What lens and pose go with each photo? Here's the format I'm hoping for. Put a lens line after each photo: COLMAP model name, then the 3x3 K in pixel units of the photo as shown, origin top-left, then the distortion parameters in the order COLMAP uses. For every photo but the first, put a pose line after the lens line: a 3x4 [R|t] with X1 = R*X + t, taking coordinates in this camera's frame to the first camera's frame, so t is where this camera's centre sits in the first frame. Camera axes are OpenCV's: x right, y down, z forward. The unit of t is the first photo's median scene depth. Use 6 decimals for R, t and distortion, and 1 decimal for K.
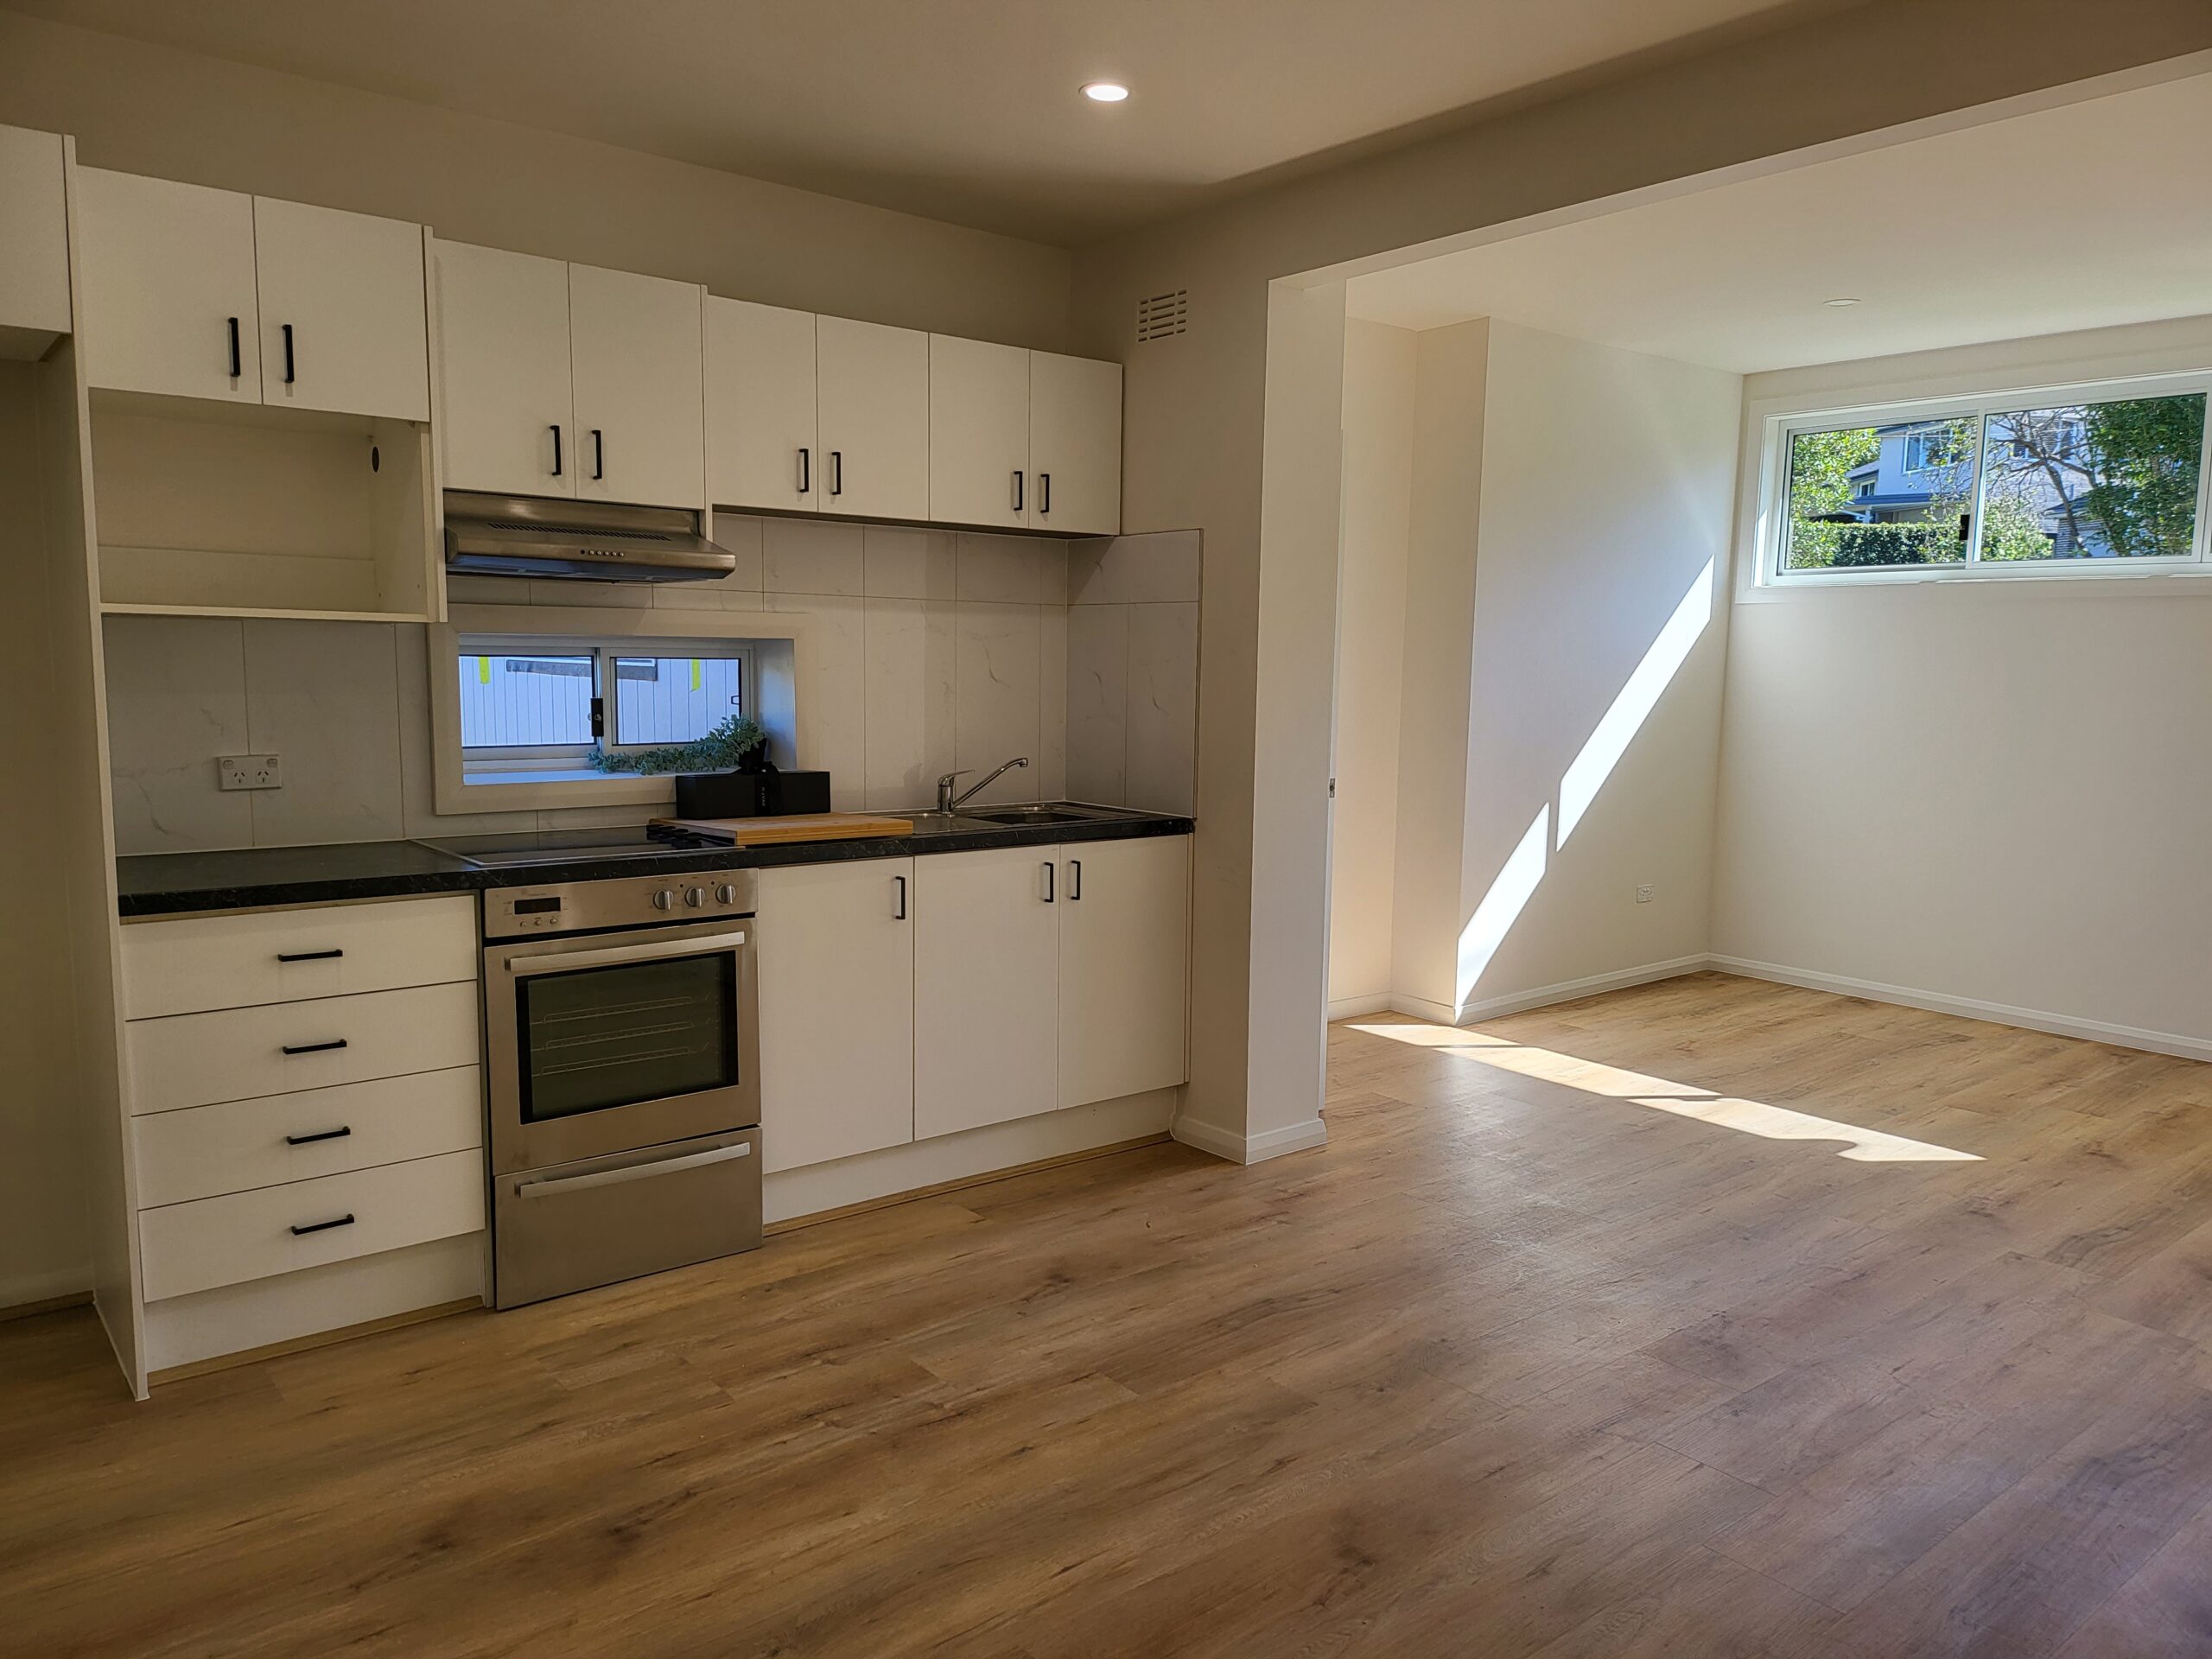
lens RADIAL K [[1551.6, 0, 1106.0], [0, 1551.6, 829.5], [0, 0, 1]] dist [0.069171, -0.074702]
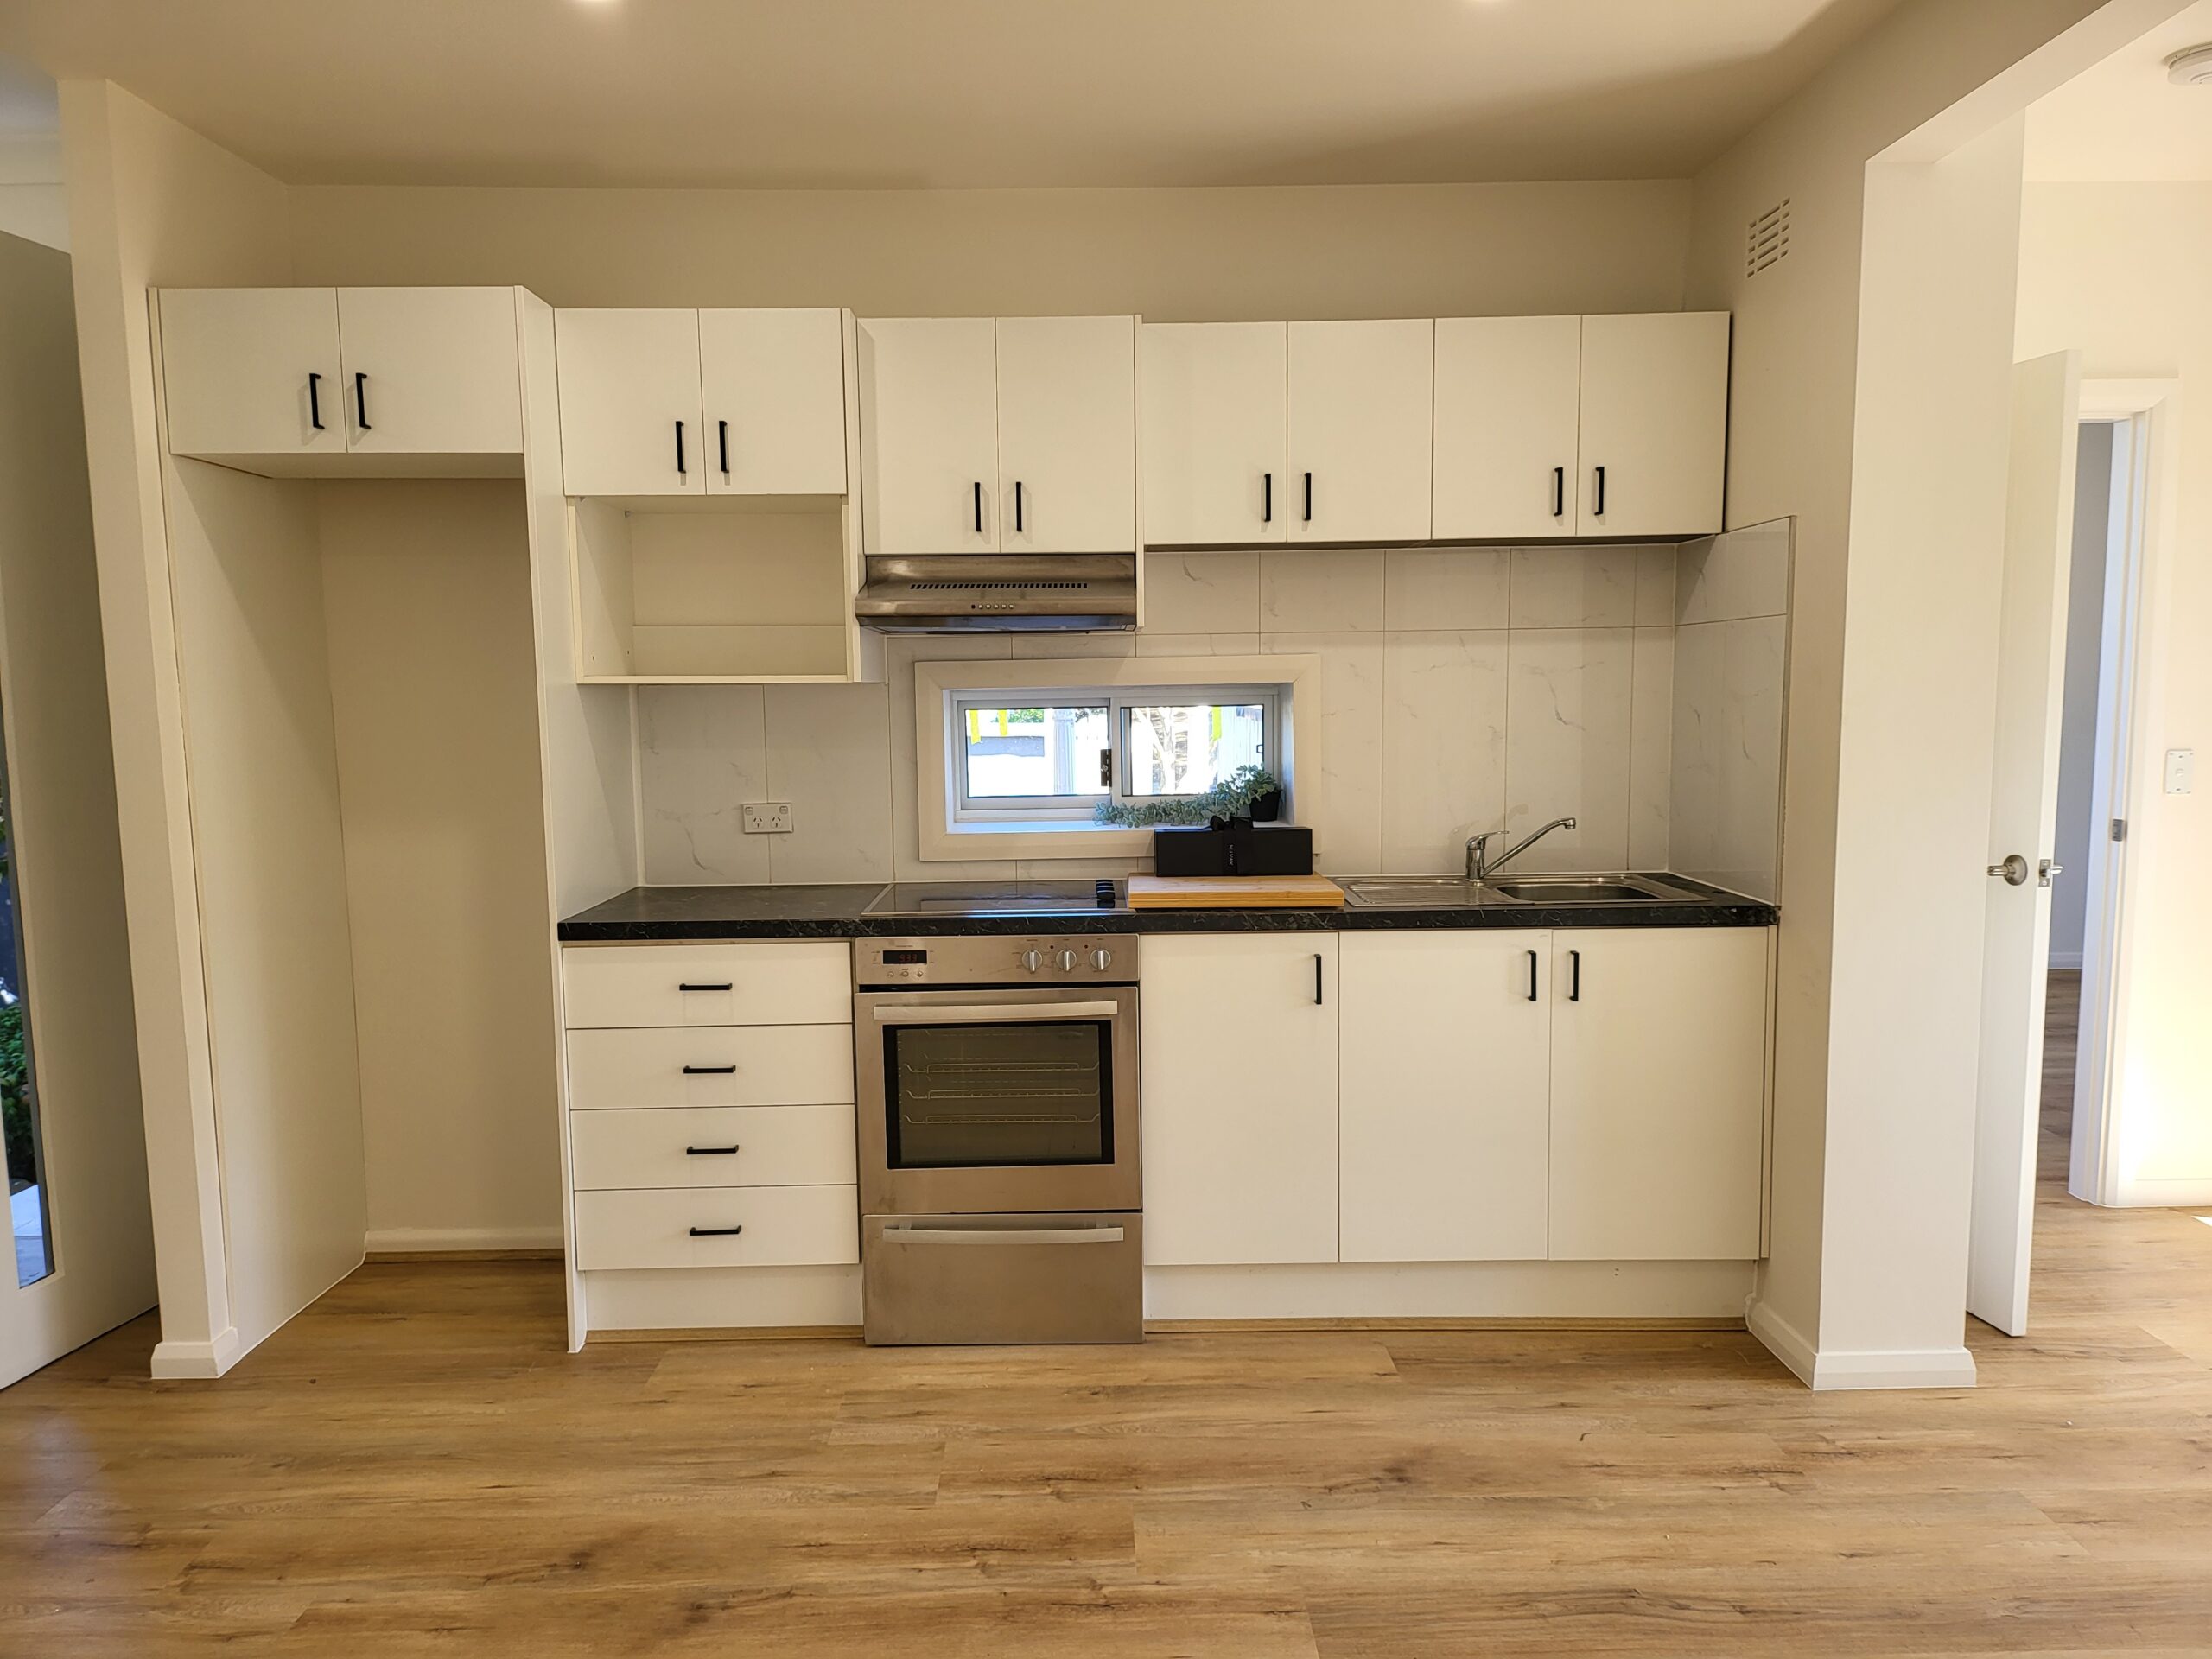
lens RADIAL K [[1546.4, 0, 1102.8], [0, 1546.4, 847.4], [0, 0, 1]] dist [0.064487, -0.069376]
pose [[0.781227, 0.038238, -0.623074, 0.335416], [-0.043735, 0.999022, 0.006475, -0.032081], [0.622713, 0.022191, 0.782136, 0.267820]]
